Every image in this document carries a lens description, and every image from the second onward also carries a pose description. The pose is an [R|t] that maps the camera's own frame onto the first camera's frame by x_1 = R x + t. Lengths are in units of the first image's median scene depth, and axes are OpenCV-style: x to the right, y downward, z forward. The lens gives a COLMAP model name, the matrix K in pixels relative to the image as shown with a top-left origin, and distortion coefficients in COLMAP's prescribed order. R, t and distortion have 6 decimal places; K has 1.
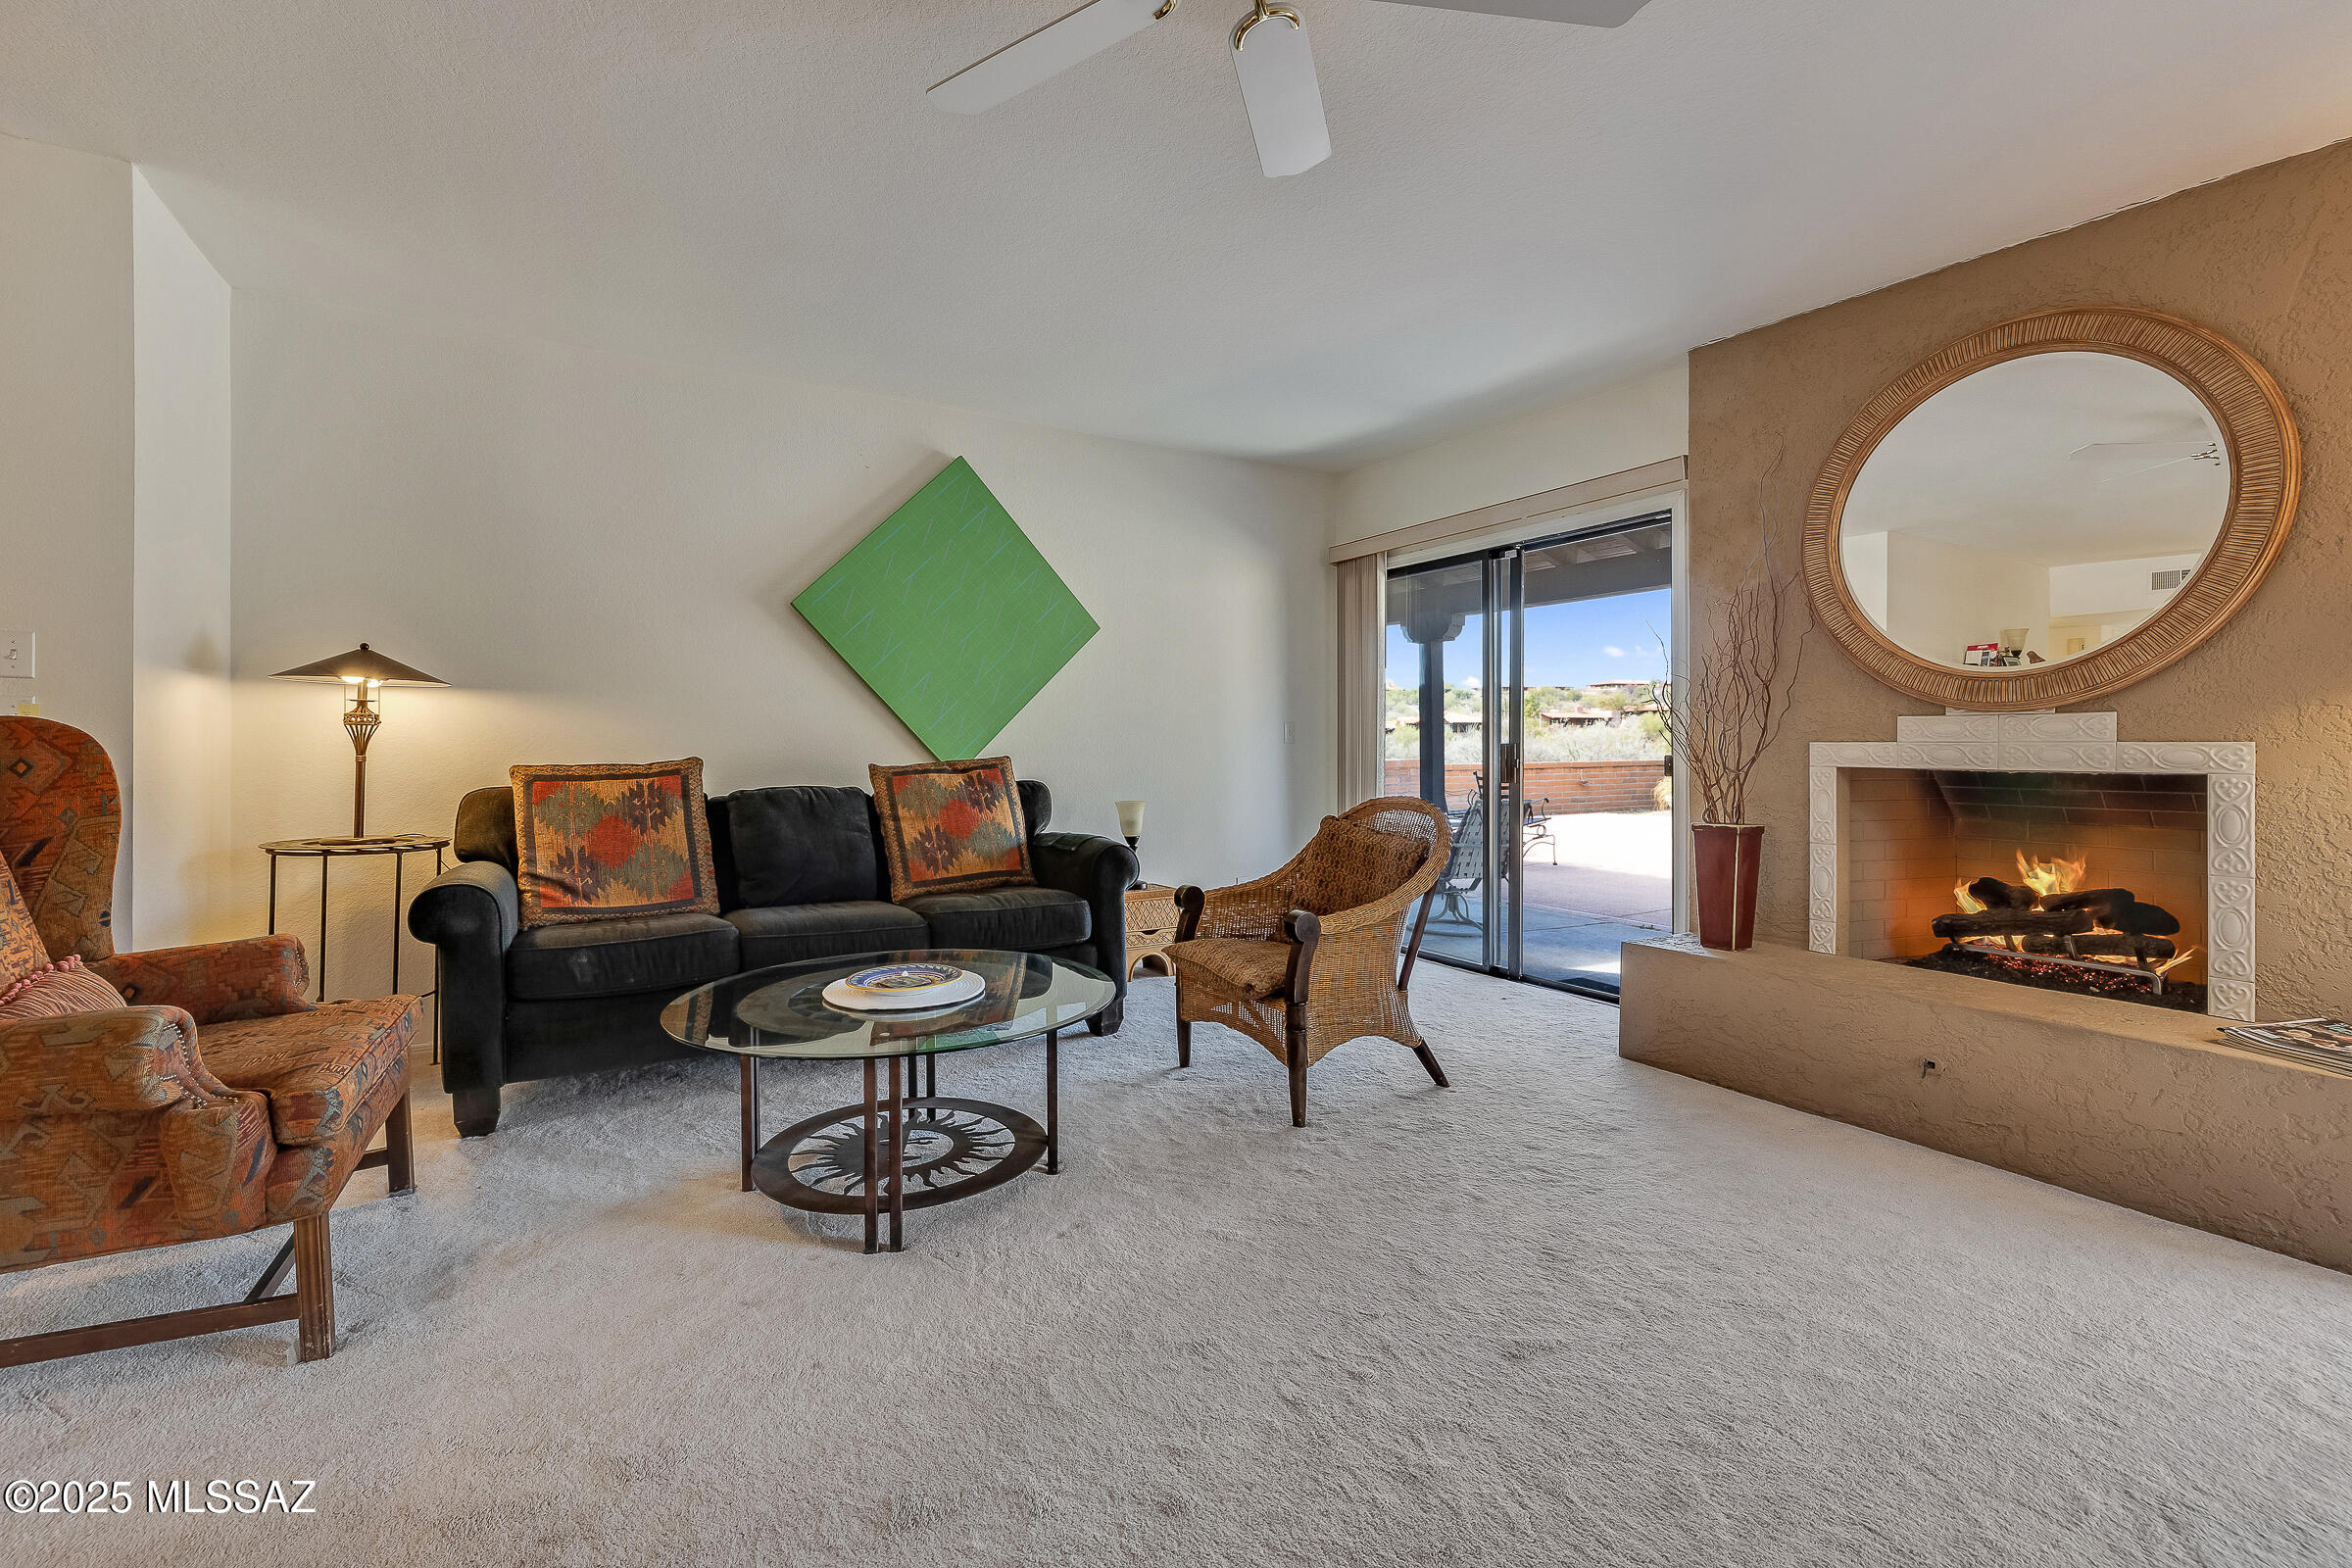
lens RADIAL K [[1006.5, 0, 1153.0], [0, 1006.5, 744.2], [0, 0, 1]] dist [0.010864, 0.000418]
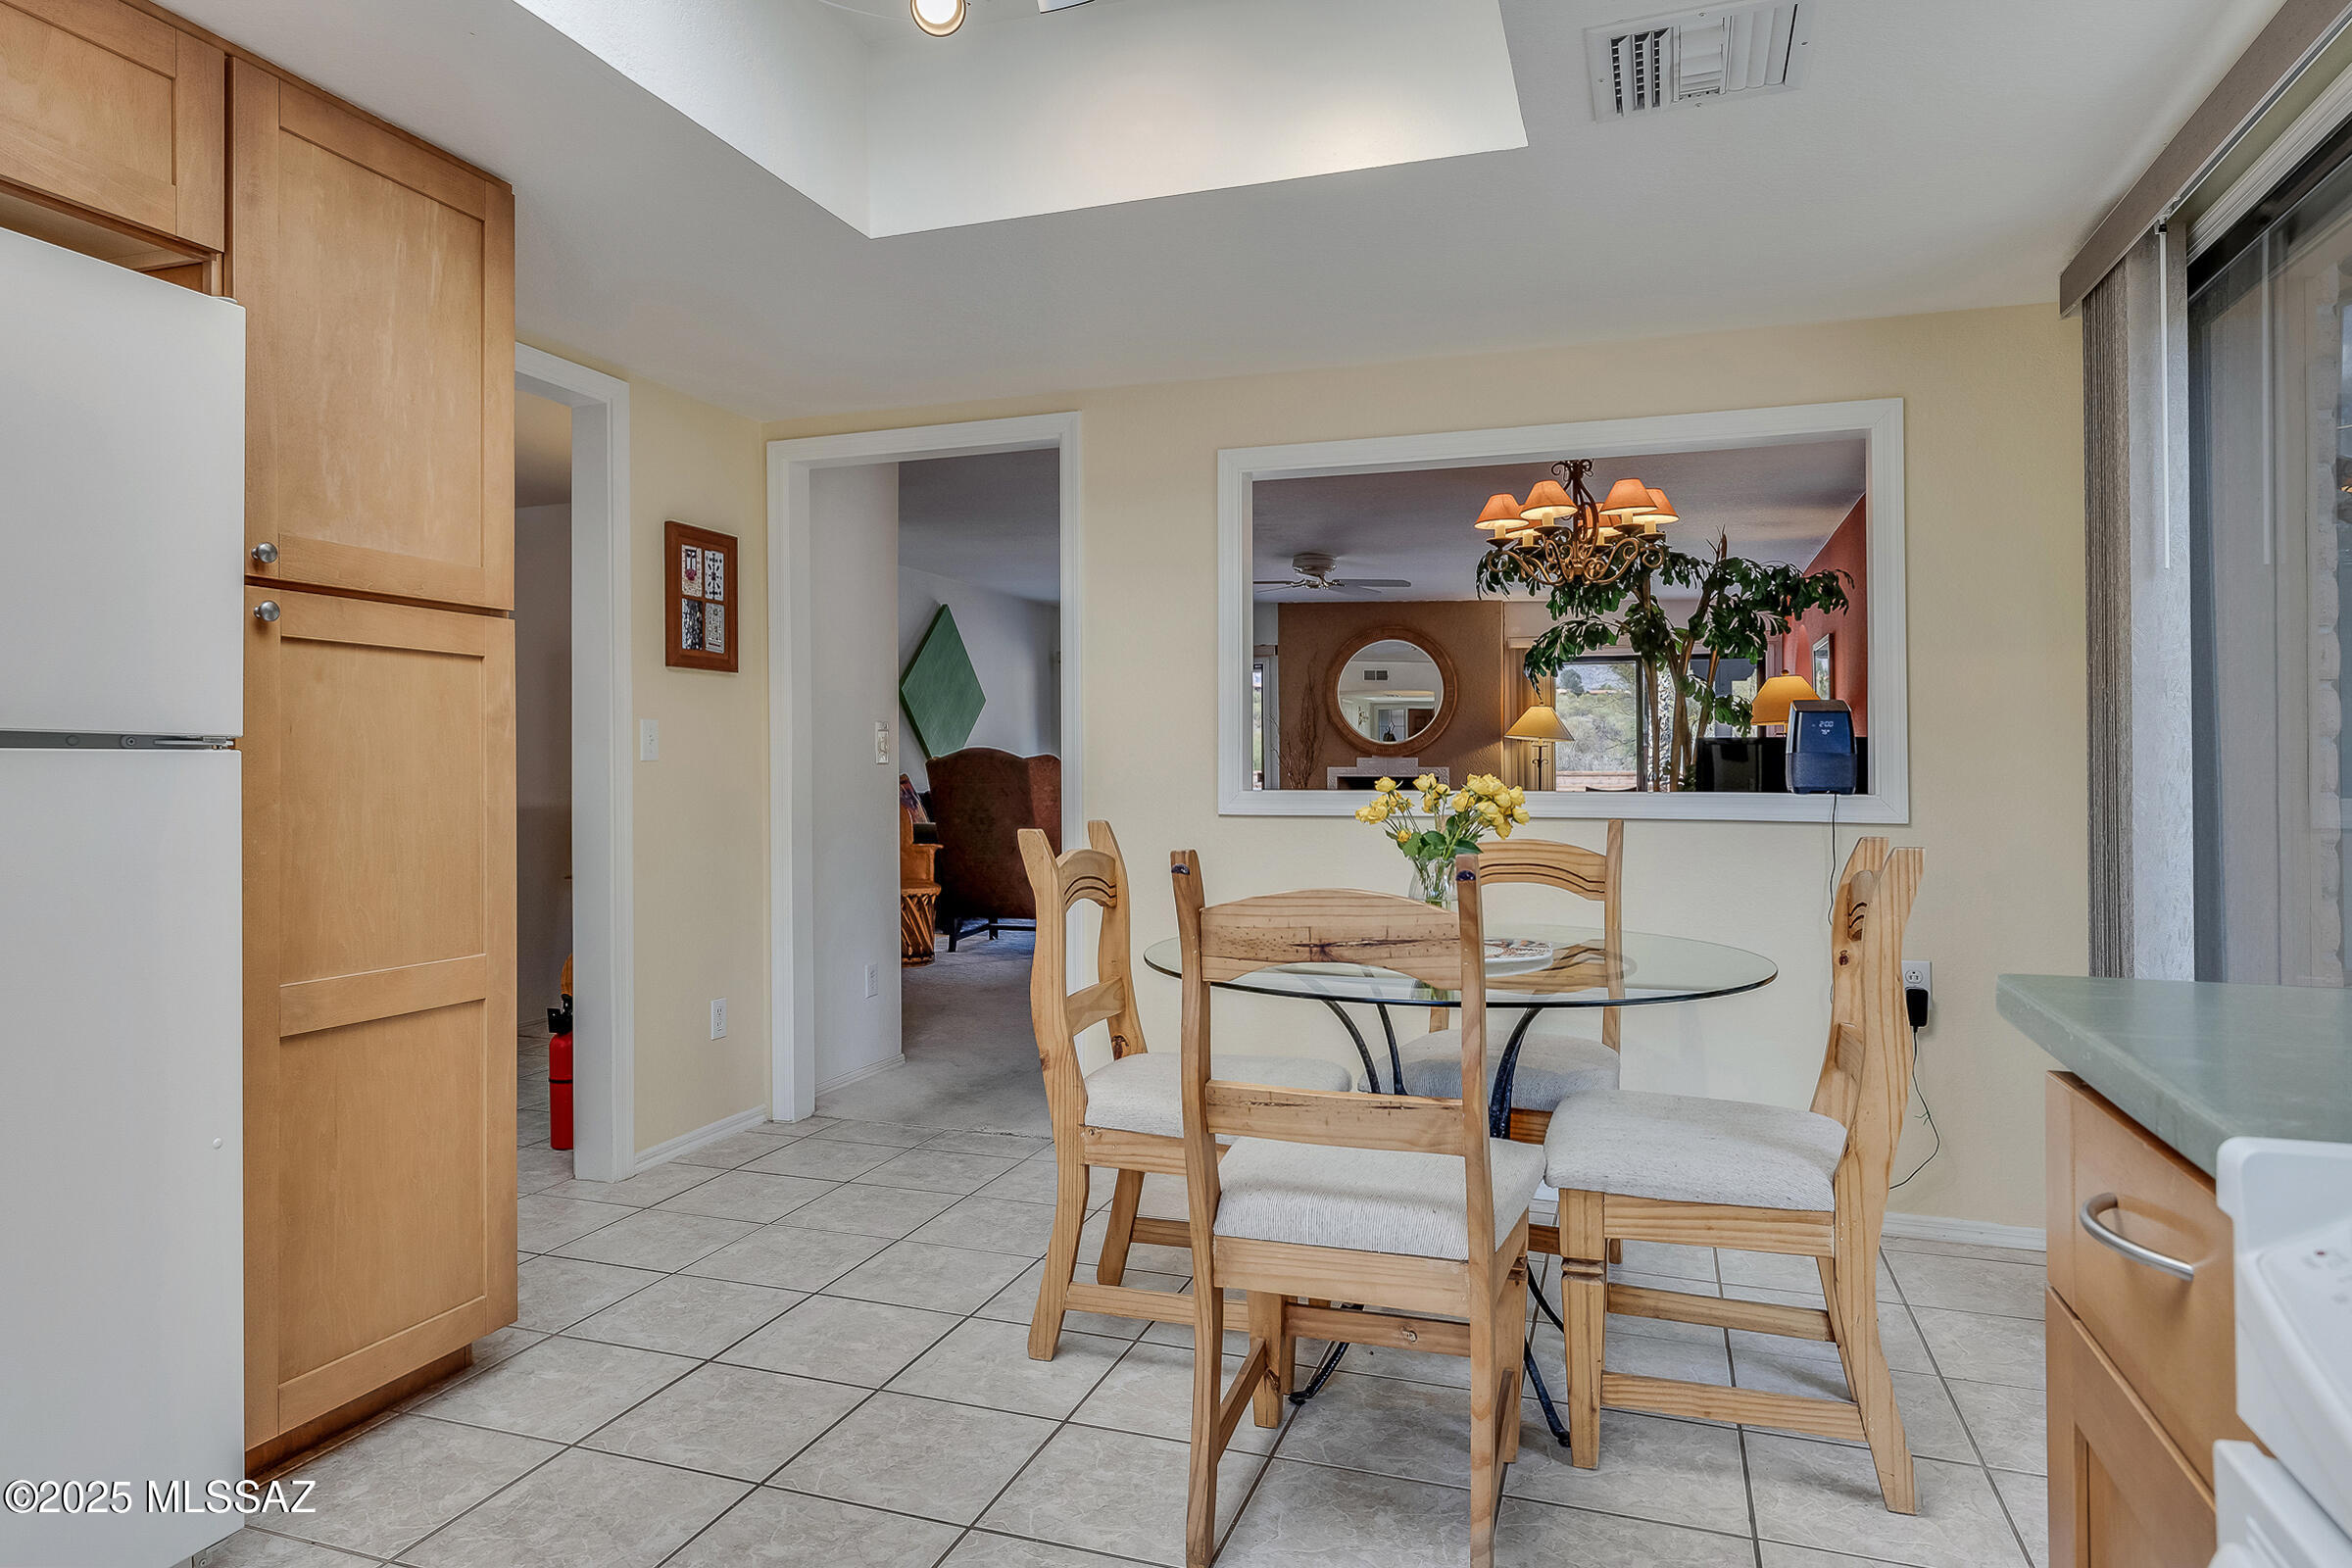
lens RADIAL K [[1396.1, 0, 1172.0], [0, 1396.1, 767.8], [0, 0, 1]] dist [-0.007686, 0.002469]
pose [[0.766393, -0.004188, 0.642358, -2.047601], [0.002825, 0.999991, 0.003149, -0.014759], [-0.642366, -0.000599, 0.766398, -1.551605]]
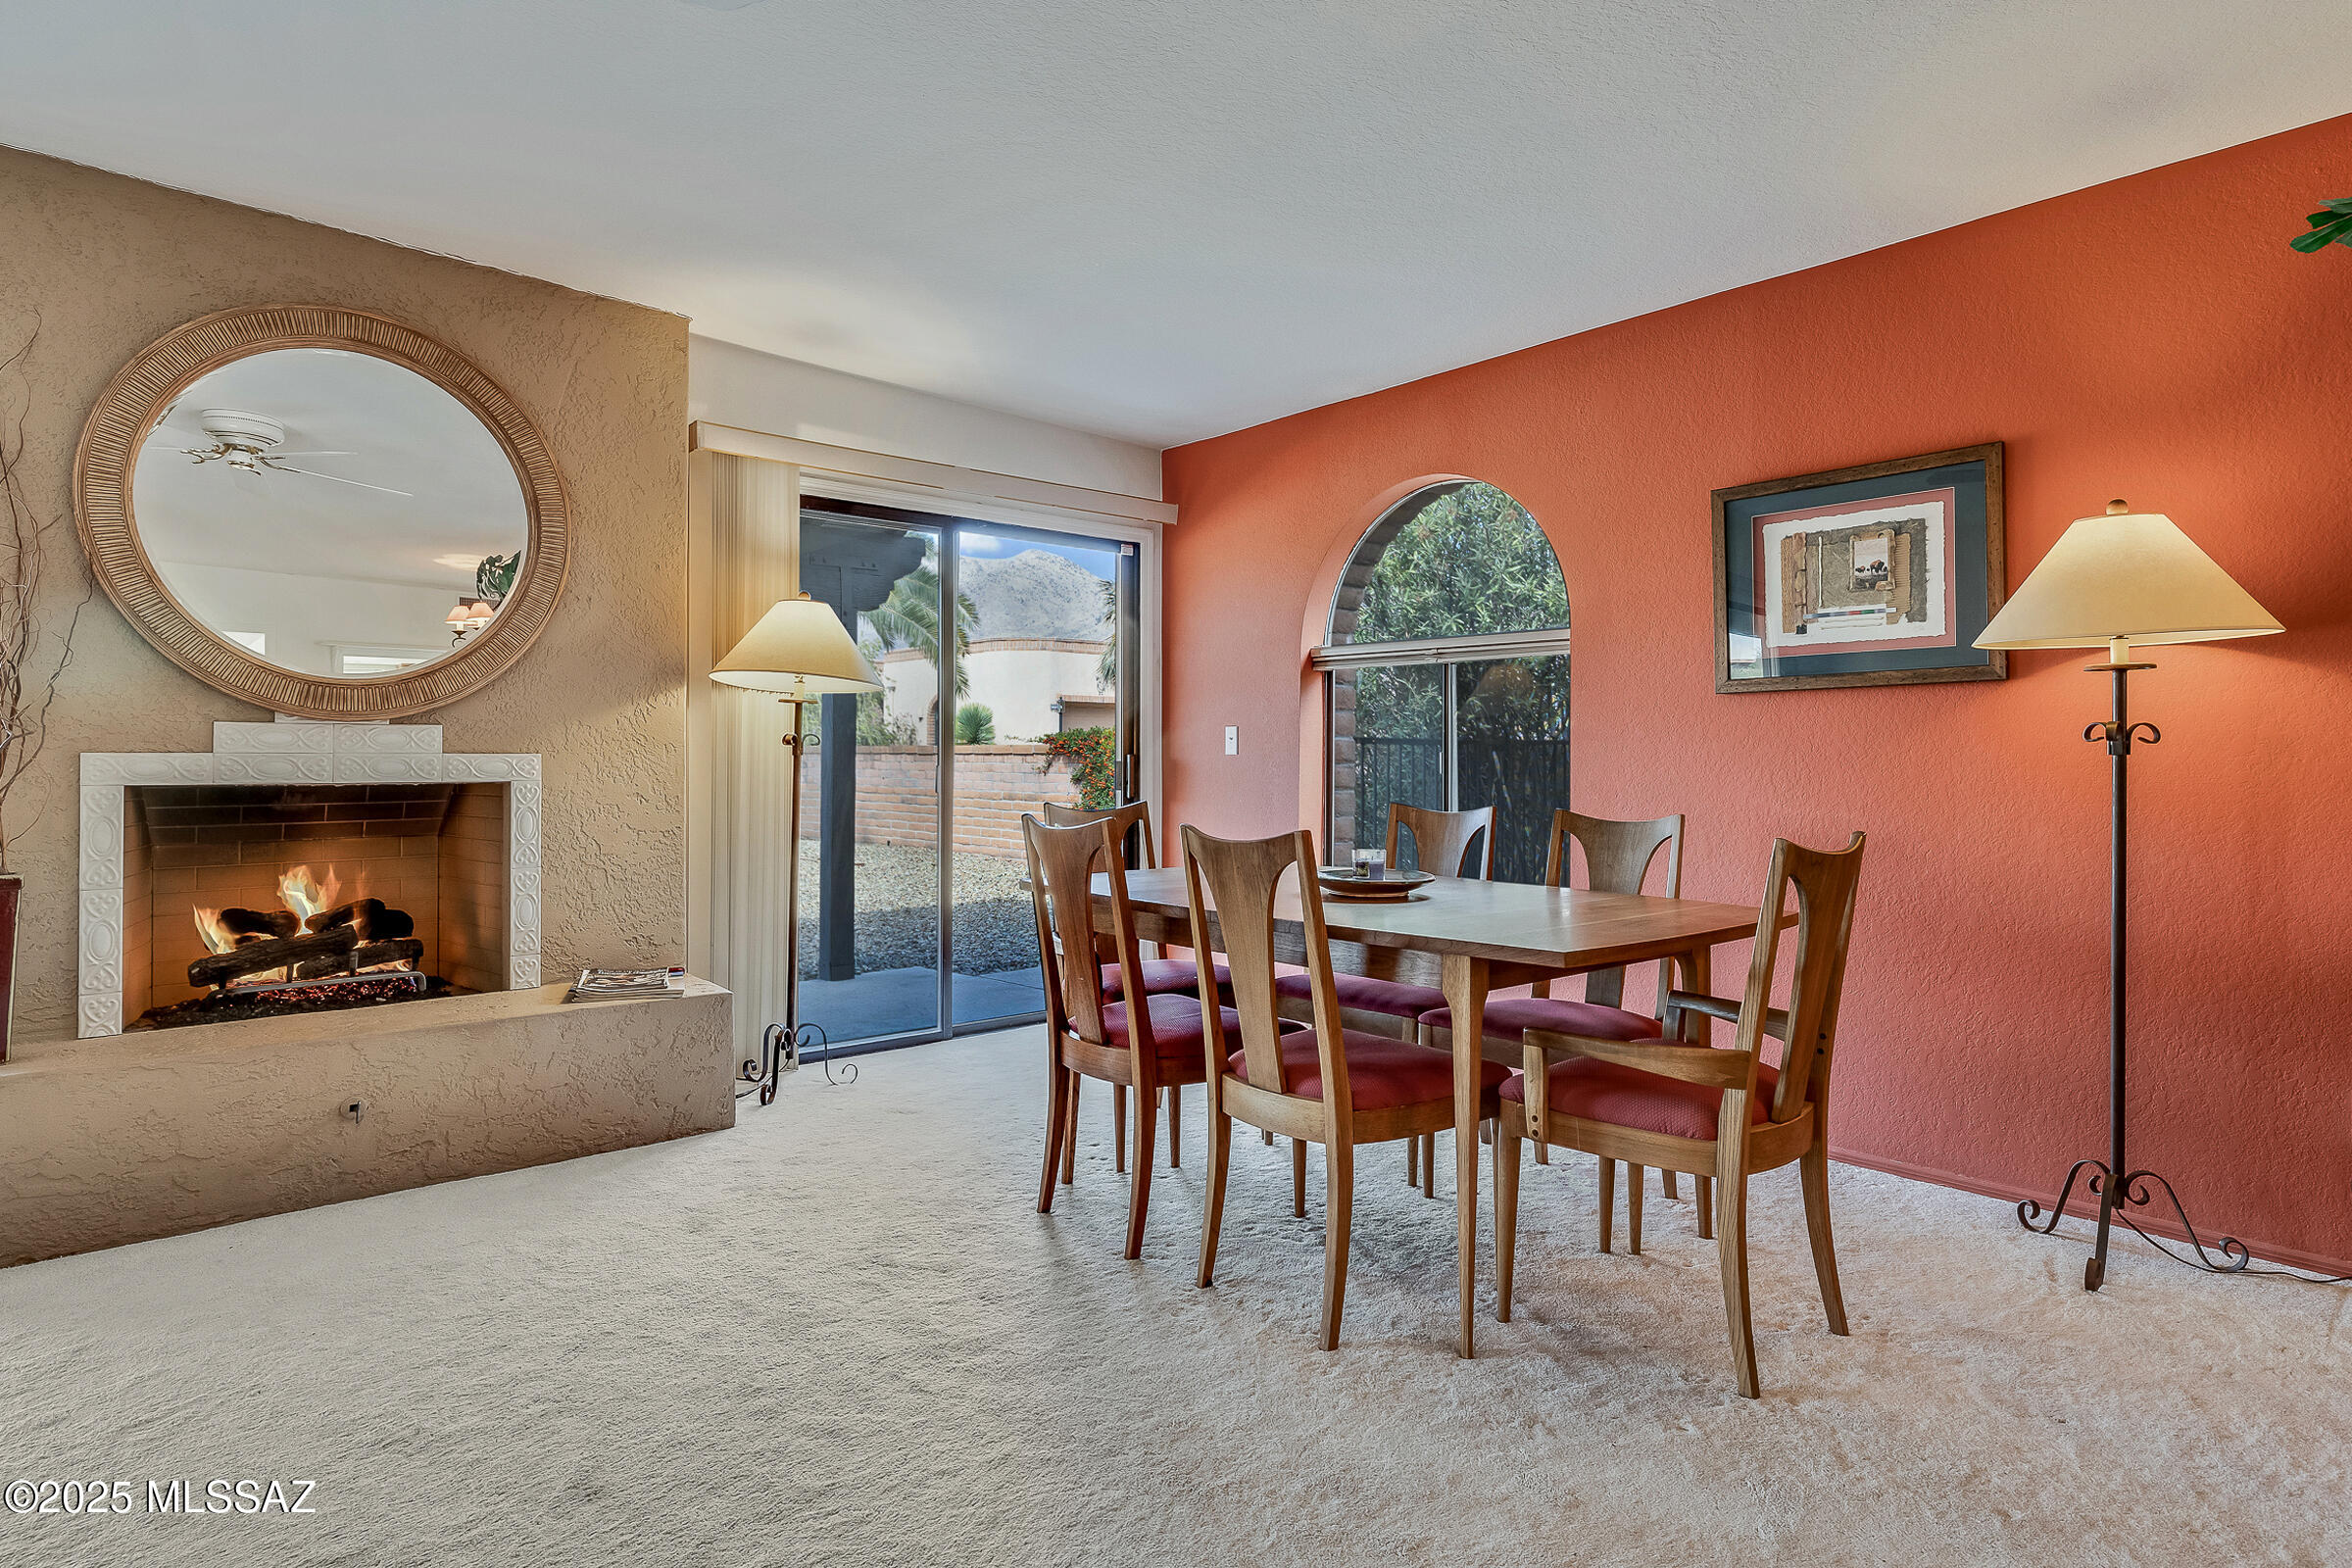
lens RADIAL K [[1284.2, 0, 1192.2], [0, 1284.2, 745.9], [0, 0, 1]] dist [0.006934, -0.002519]
pose [[-0.182313, 0.010020, 0.983189, -0.437571], [0.000657, 0.999949, -0.010069, 0.003269], [-0.983240, -0.001190, -0.182311, 0.405255]]
